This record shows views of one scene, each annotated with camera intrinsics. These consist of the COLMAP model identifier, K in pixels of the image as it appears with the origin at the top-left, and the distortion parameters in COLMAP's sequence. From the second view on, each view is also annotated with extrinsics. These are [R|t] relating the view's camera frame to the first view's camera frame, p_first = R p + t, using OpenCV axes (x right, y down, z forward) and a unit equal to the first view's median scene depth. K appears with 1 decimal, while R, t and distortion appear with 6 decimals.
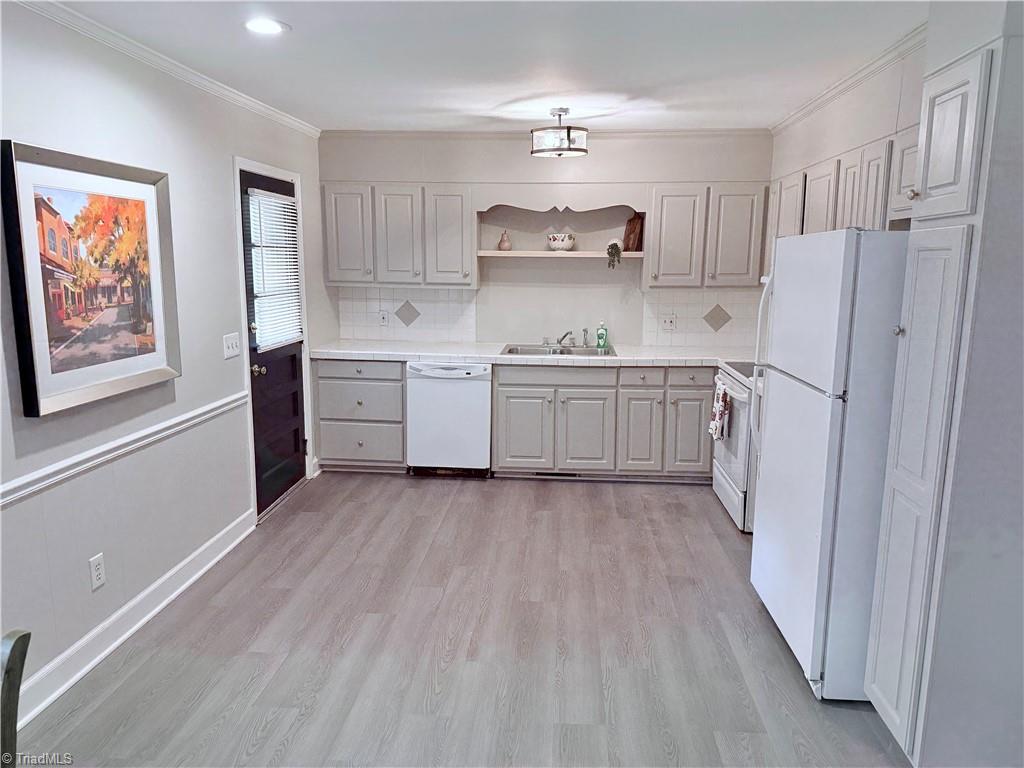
lens RADIAL K [[731.4, 0, 512.0], [0, 731.4, 384.0], [0, 0, 1]] dist [0.159954, -0.167861]
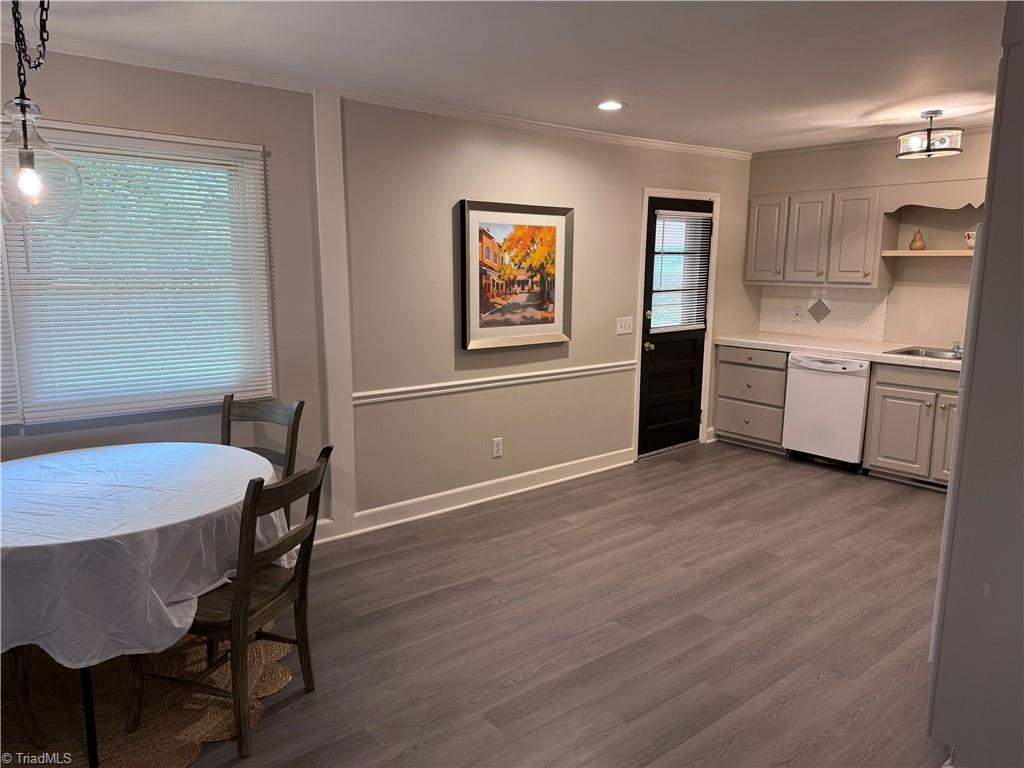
lens RADIAL K [[731.4, 0, 512.0], [0, 731.4, 384.0], [0, 0, 1]] dist [0.159954, -0.167861]
pose [[0.706899, 0.114611, -0.697967, 0.477435], [-0.119323, 0.991965, 0.042039, 0.025629], [0.697177, 0.053566, 0.714895, -0.126744]]
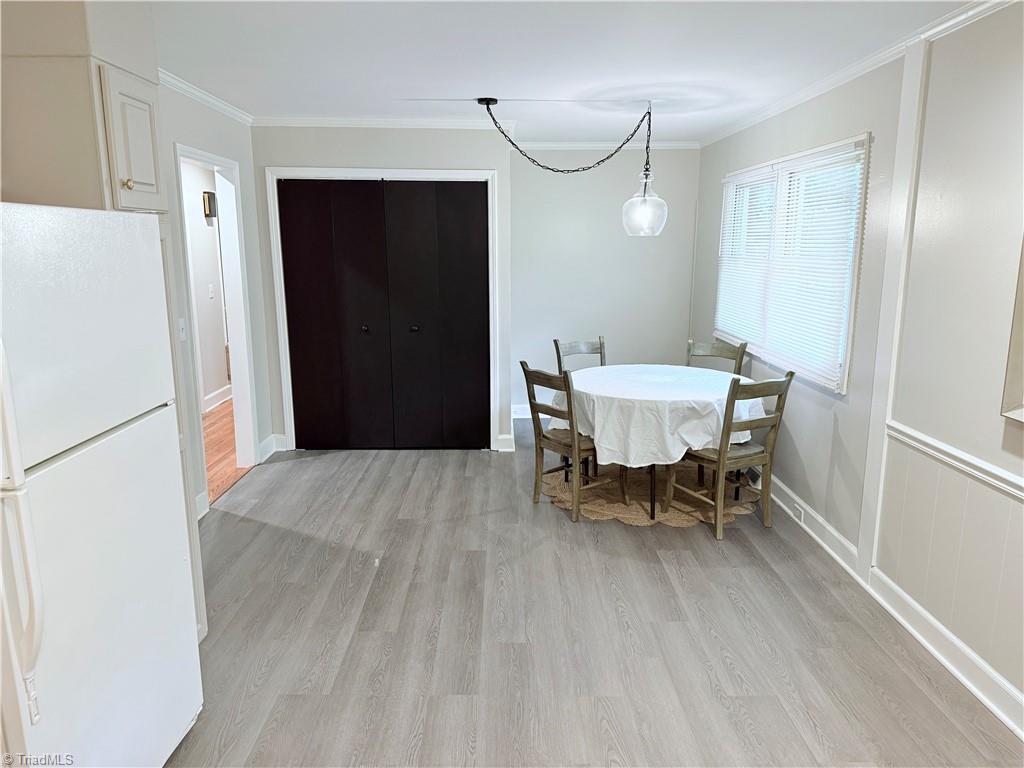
lens RADIAL K [[731.4, 0, 512.0], [0, 731.4, 384.0], [0, 0, 1]] dist [0.159954, -0.167861]
pose [[-0.995283, 0.010420, -0.096458, 0.071977], [-0.023229, 0.939704, 0.341200, -0.212987], [0.094197, 0.341831, -0.935029, 1.250572]]
